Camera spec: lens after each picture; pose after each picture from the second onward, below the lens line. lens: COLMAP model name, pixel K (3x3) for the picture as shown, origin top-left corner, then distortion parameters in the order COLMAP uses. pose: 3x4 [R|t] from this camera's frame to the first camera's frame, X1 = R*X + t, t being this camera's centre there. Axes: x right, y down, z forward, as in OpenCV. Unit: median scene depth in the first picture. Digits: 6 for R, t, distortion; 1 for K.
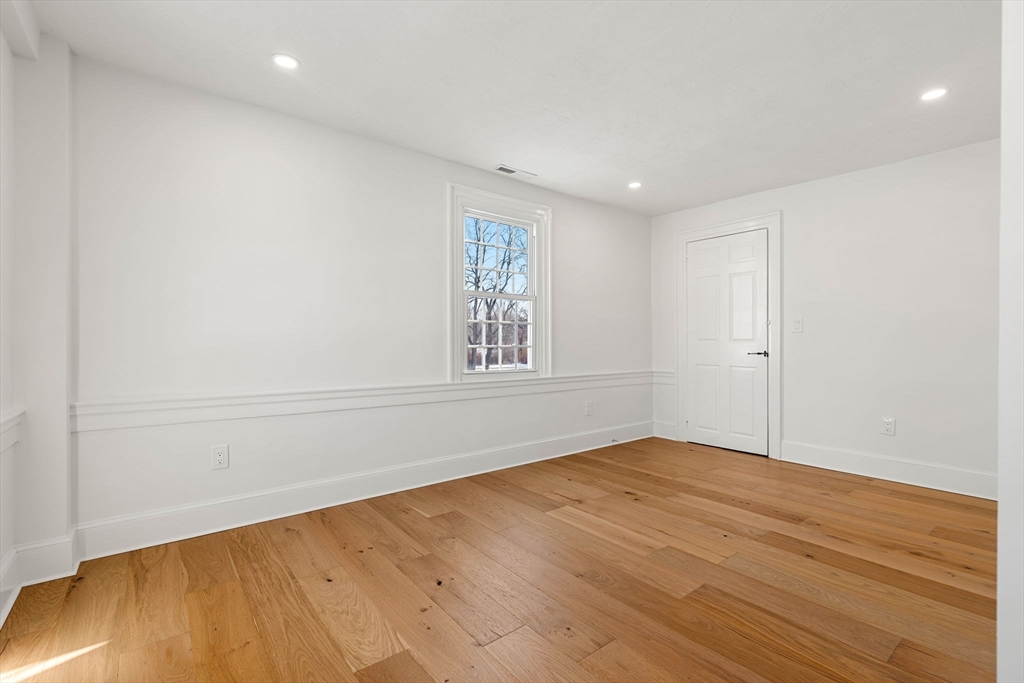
lens RADIAL K [[470.8, 0, 515.9], [0, 470.8, 339.0], [0, 0, 1]] dist [-0.006996, 0.003062]
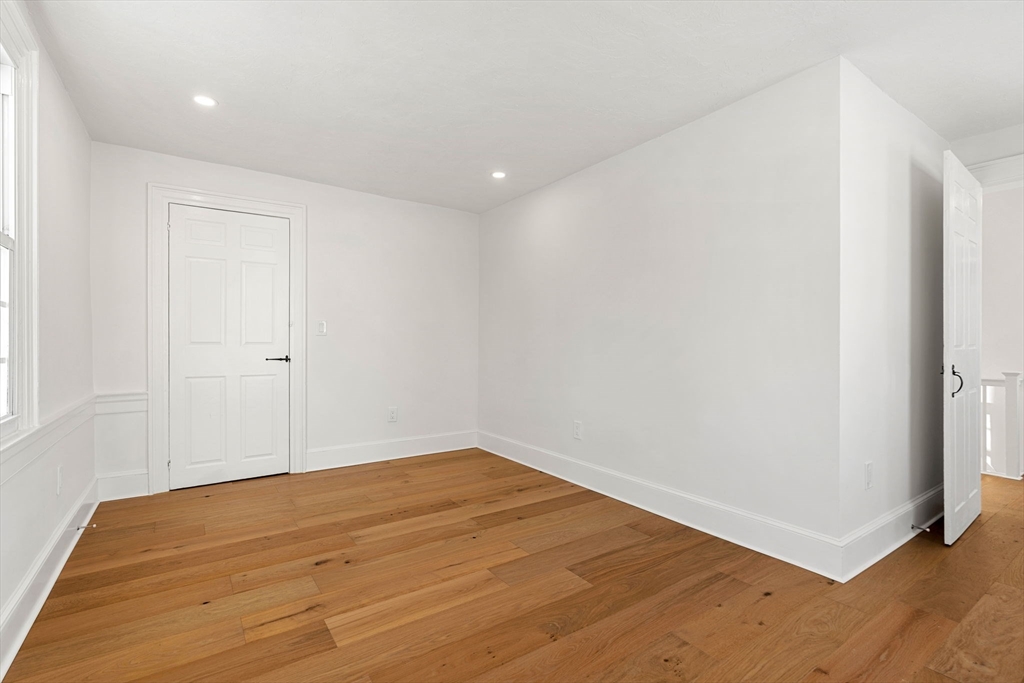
lens RADIAL K [[470.8, 0, 516.2], [0, 470.8, 347.5], [0, 0, 1]] dist [-0.006996, 0.003062]
pose [[0.057153, -0.010138, 0.998314, -0.463948], [-0.003353, 0.999941, 0.010347, -0.002312], [-0.998360, -0.003939, 0.057116, 0.706744]]
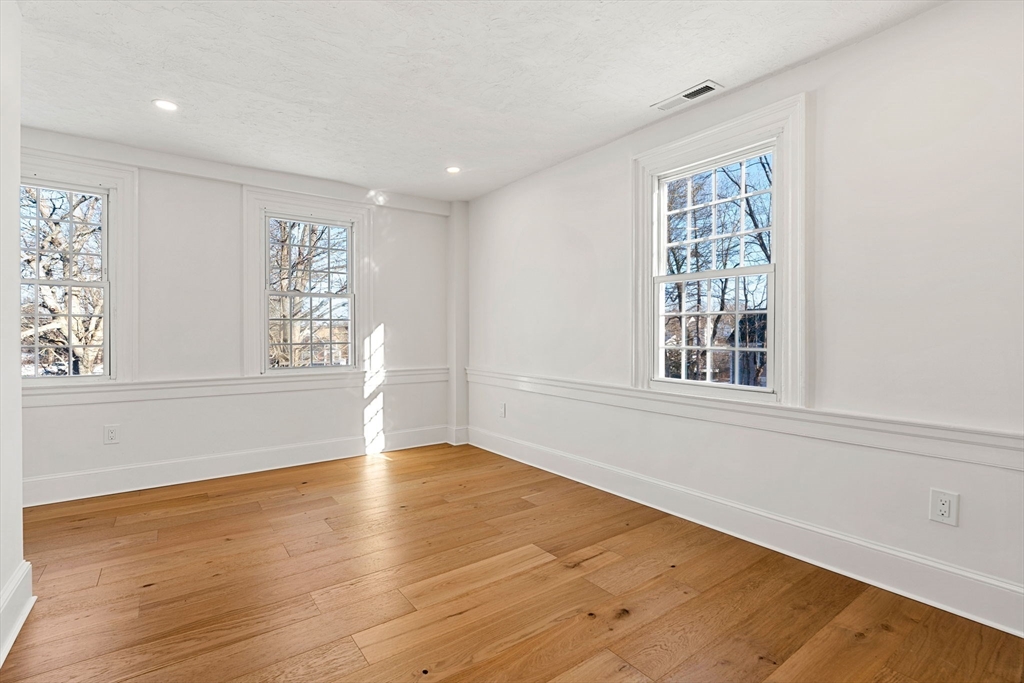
lens RADIAL K [[470.8, 0, 503.7], [0, 470.8, 338.0], [0, 0, 1]] dist [-0.006996, 0.003062]
pose [[-0.059777, 0.003170, -0.998207, 0.853574], [0.004220, 0.999987, 0.002923, -0.003296], [0.998203, -0.004038, -0.059789, 0.941485]]
